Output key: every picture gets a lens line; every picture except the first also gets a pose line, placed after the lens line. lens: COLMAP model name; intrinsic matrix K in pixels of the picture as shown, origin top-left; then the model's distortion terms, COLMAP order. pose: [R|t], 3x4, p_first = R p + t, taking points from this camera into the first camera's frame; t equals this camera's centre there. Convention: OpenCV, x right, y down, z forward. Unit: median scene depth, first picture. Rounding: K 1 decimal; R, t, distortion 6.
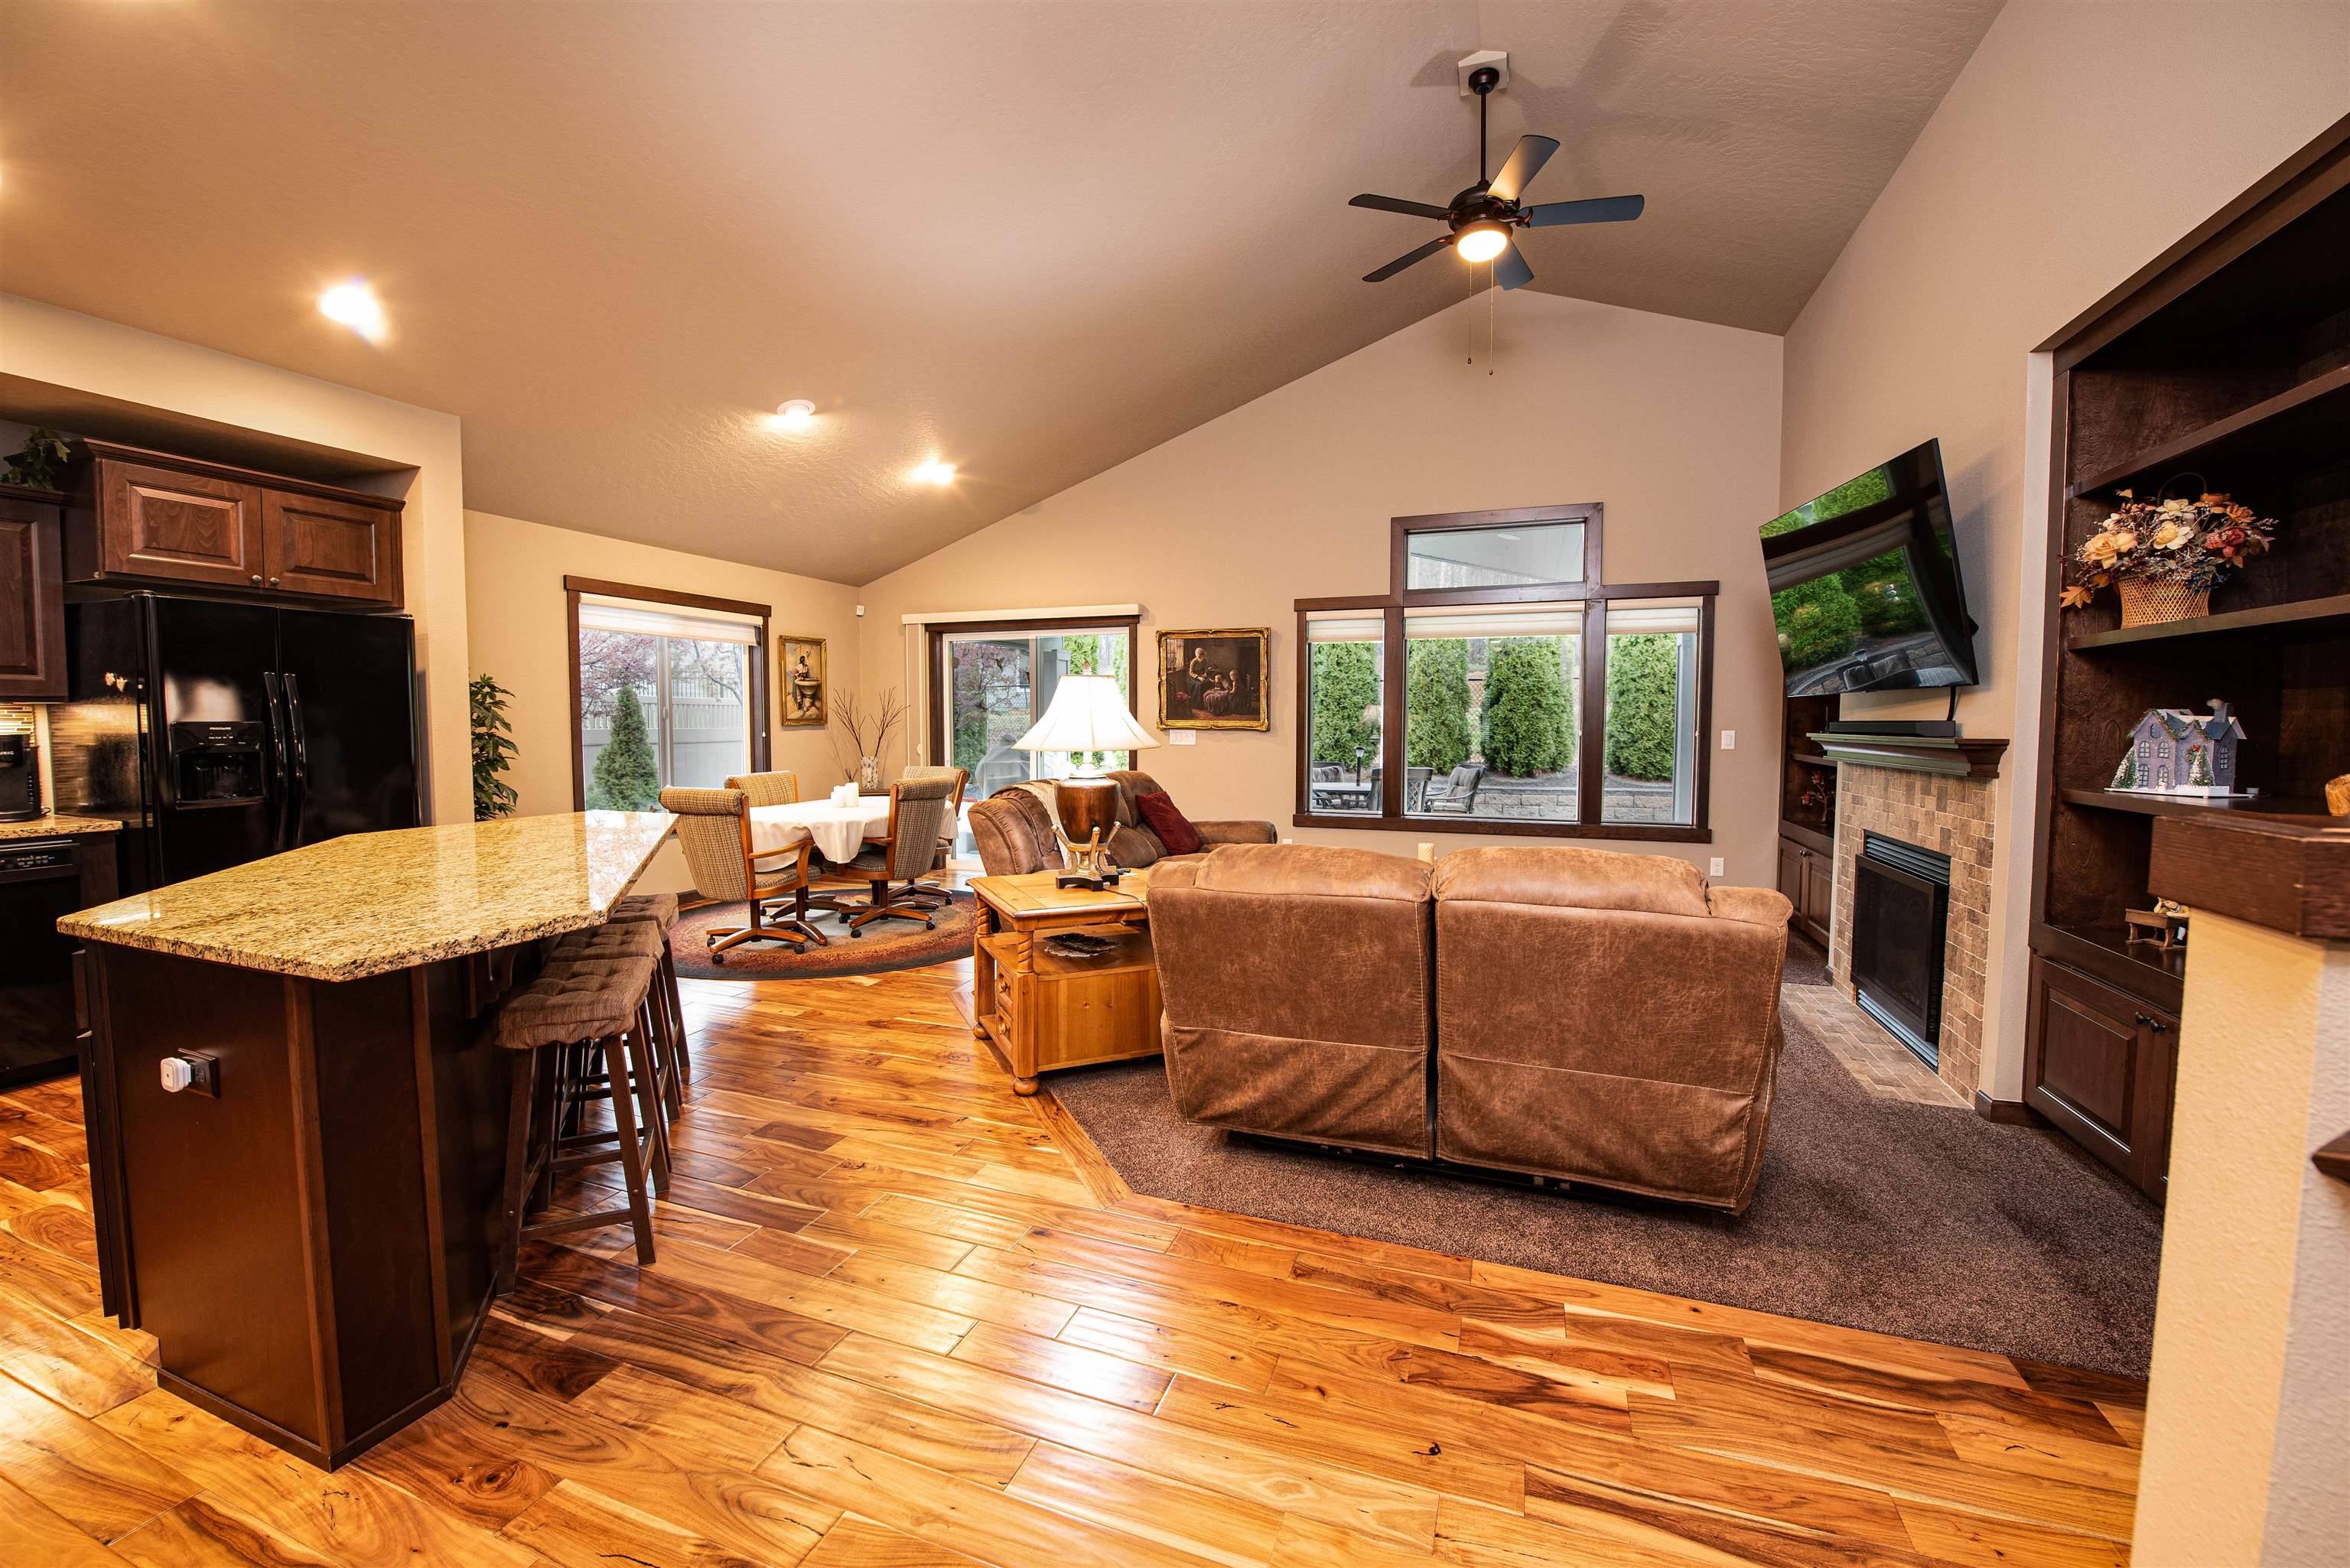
lens RADIAL K [[932.7, 0, 1175.4], [0, 932.7, 771.0], [0, 0, 1]] dist [-0.000142, -0.007775]
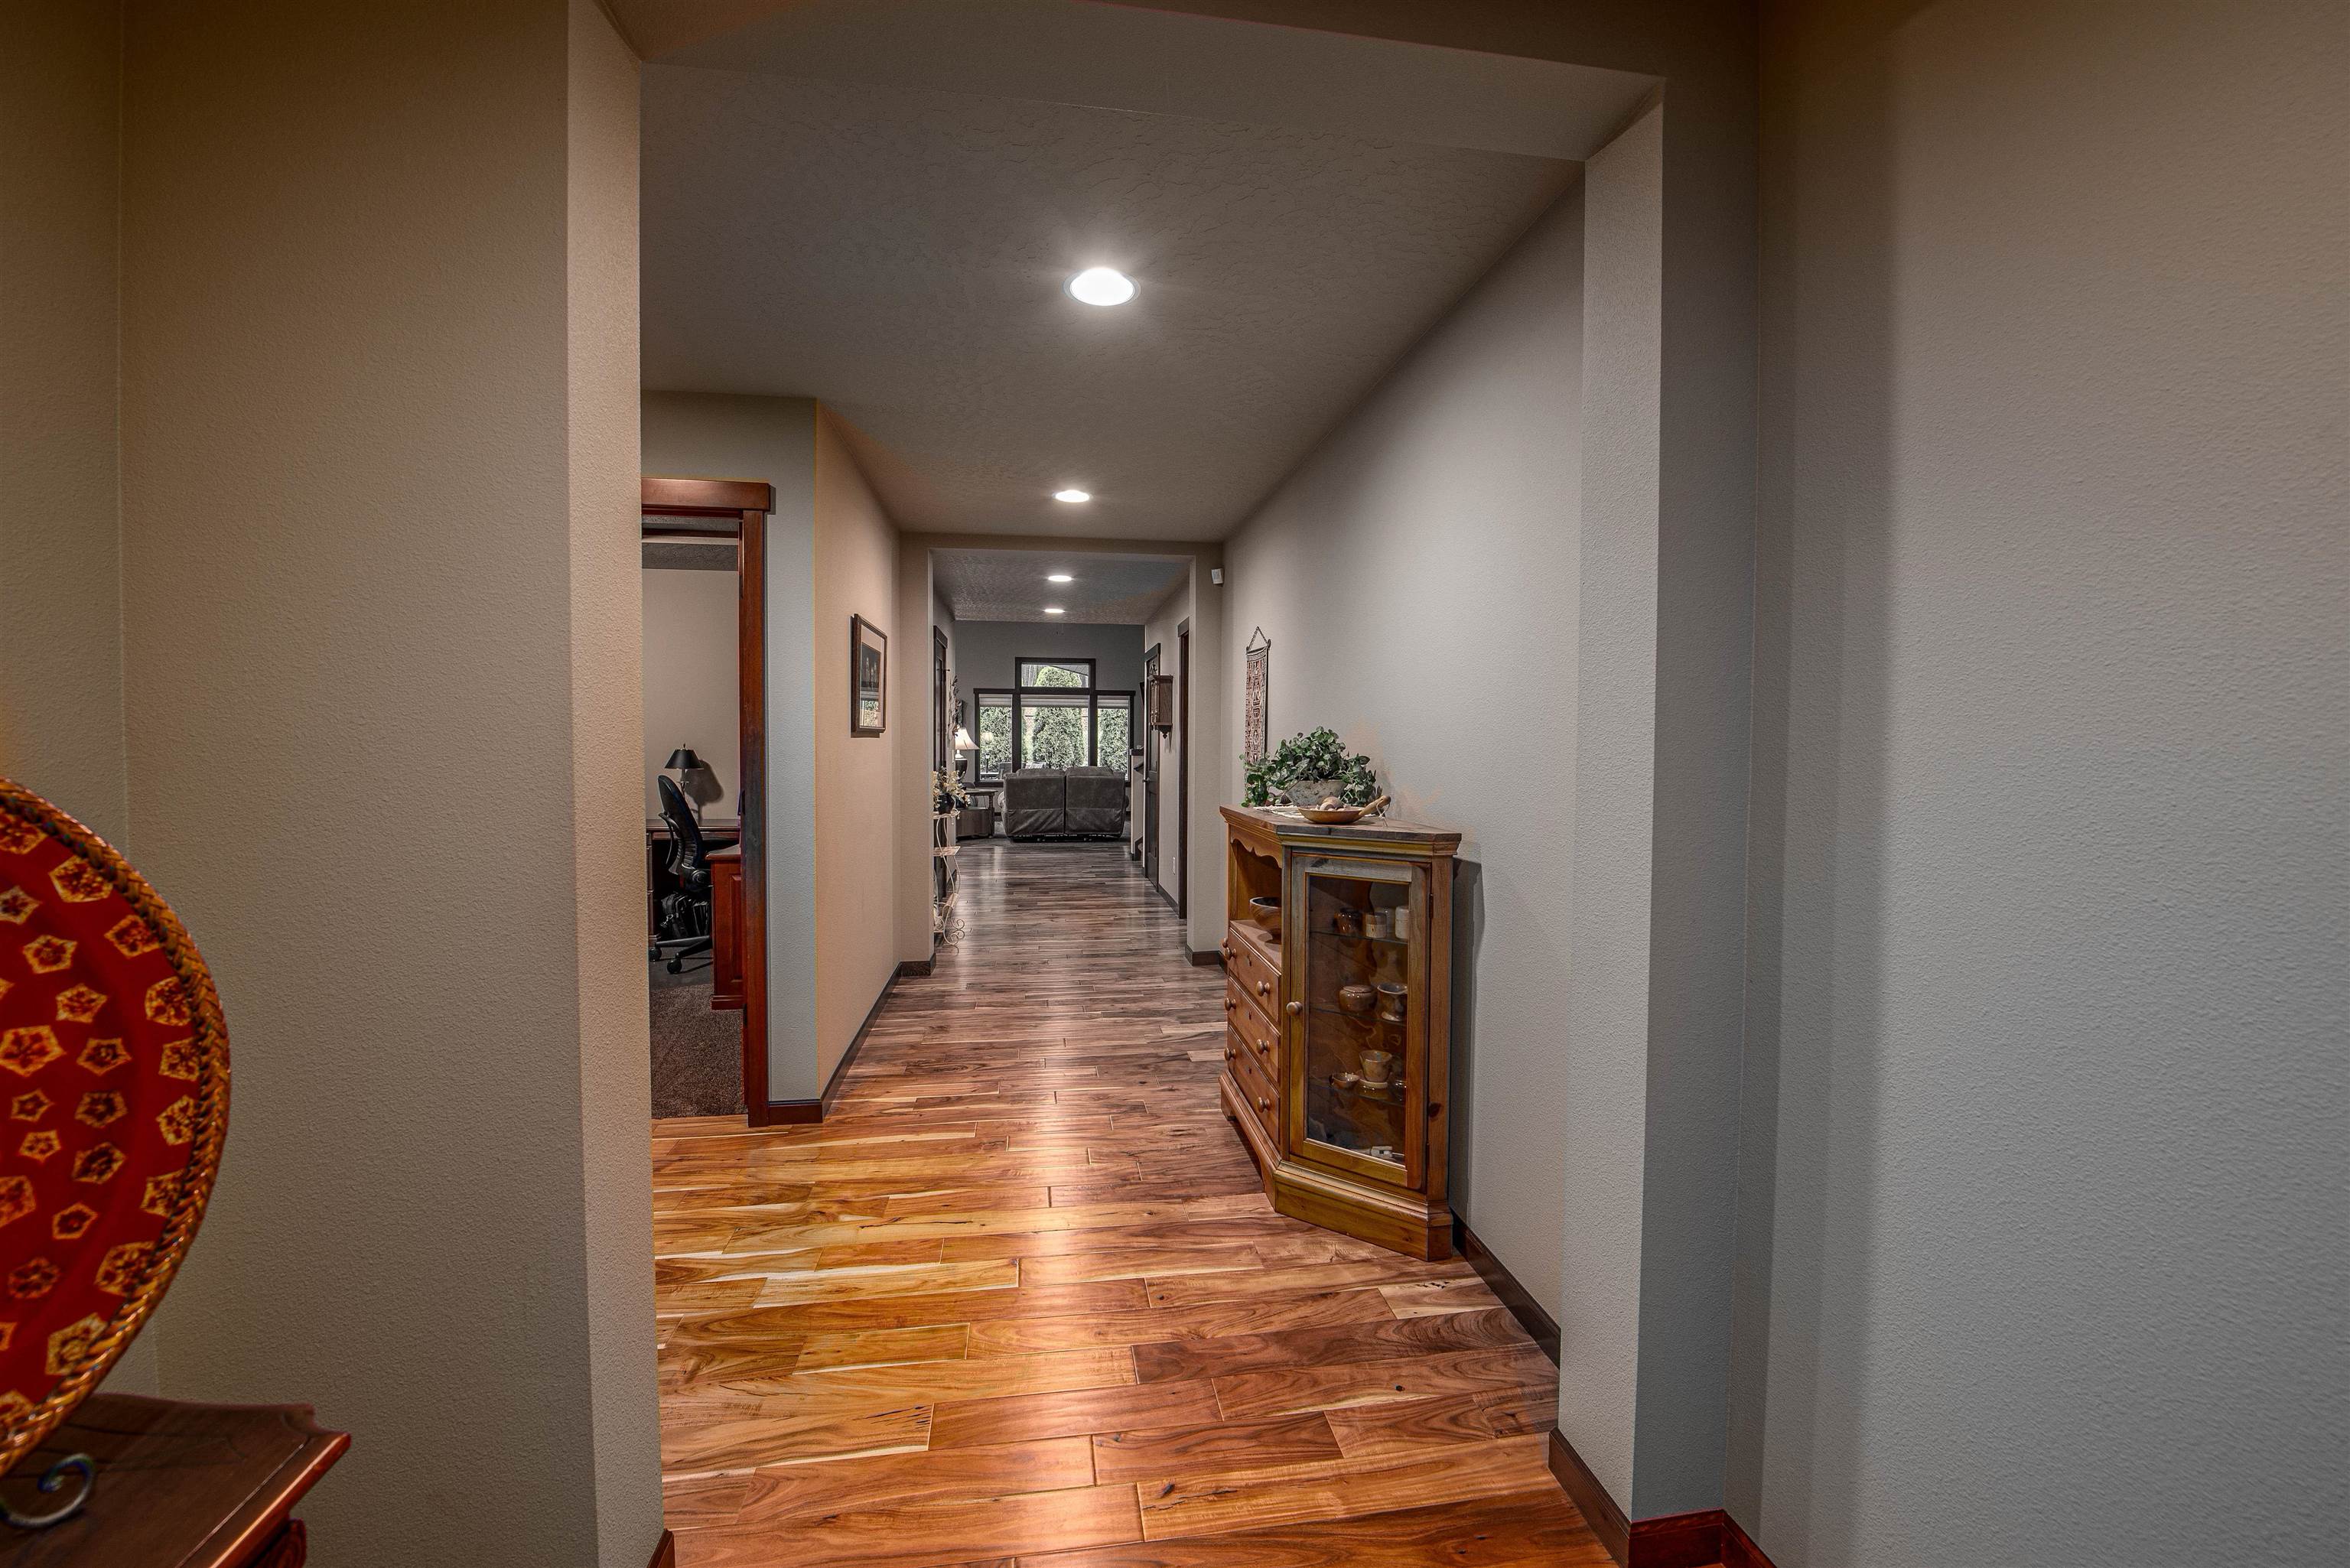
lens RADIAL K [[932.7, 0, 1175.4], [0, 932.7, 771.0], [0, 0, 1]] dist [-0.000142, -0.007775]
pose [[0.875532, -0.011149, 0.483032, -1.701910], [0.021842, 0.999625, -0.016519, 0.209608], [-0.482667, 0.025013, 0.875447, -3.854681]]
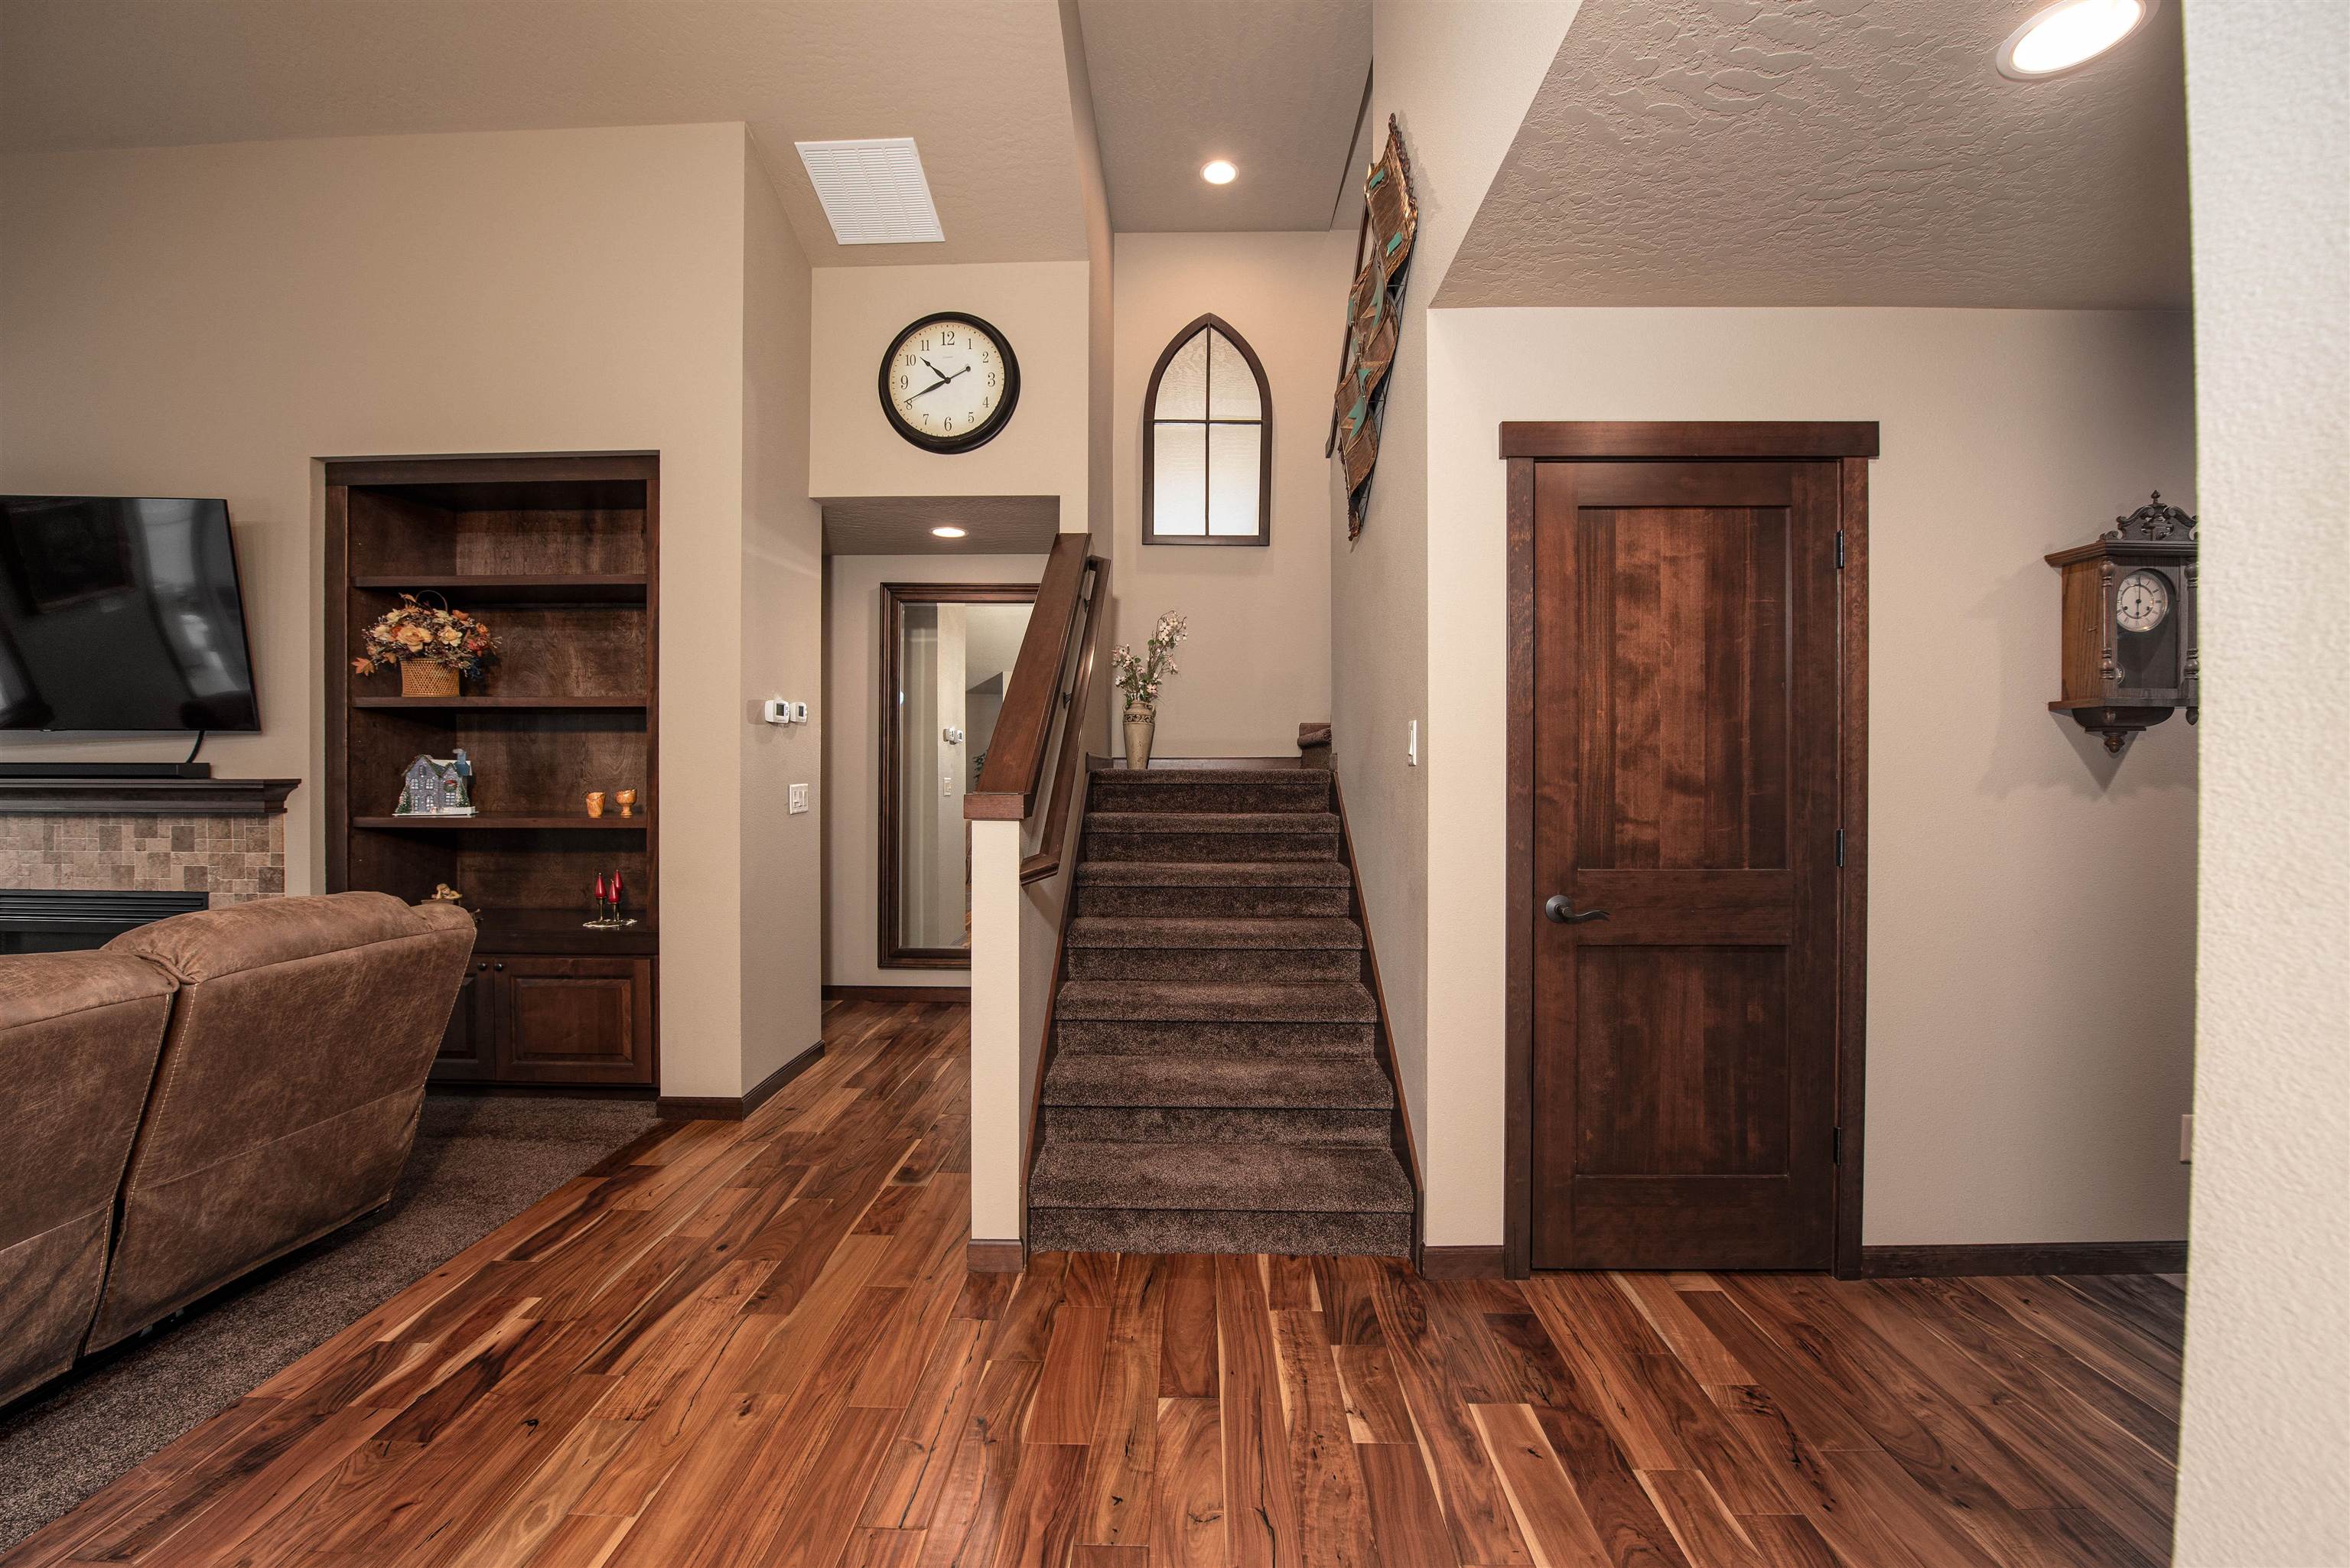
lens RADIAL K [[932.7, 0, 1175.4], [0, 932.7, 771.0], [0, 0, 1]] dist [-0.000142, -0.007775]
pose [[-0.321609, -0.004699, 0.946861, -0.745952], [0.047610, 0.998643, 0.021127, -0.021334], [-0.945675, 0.051875, -0.320948, 0.439735]]
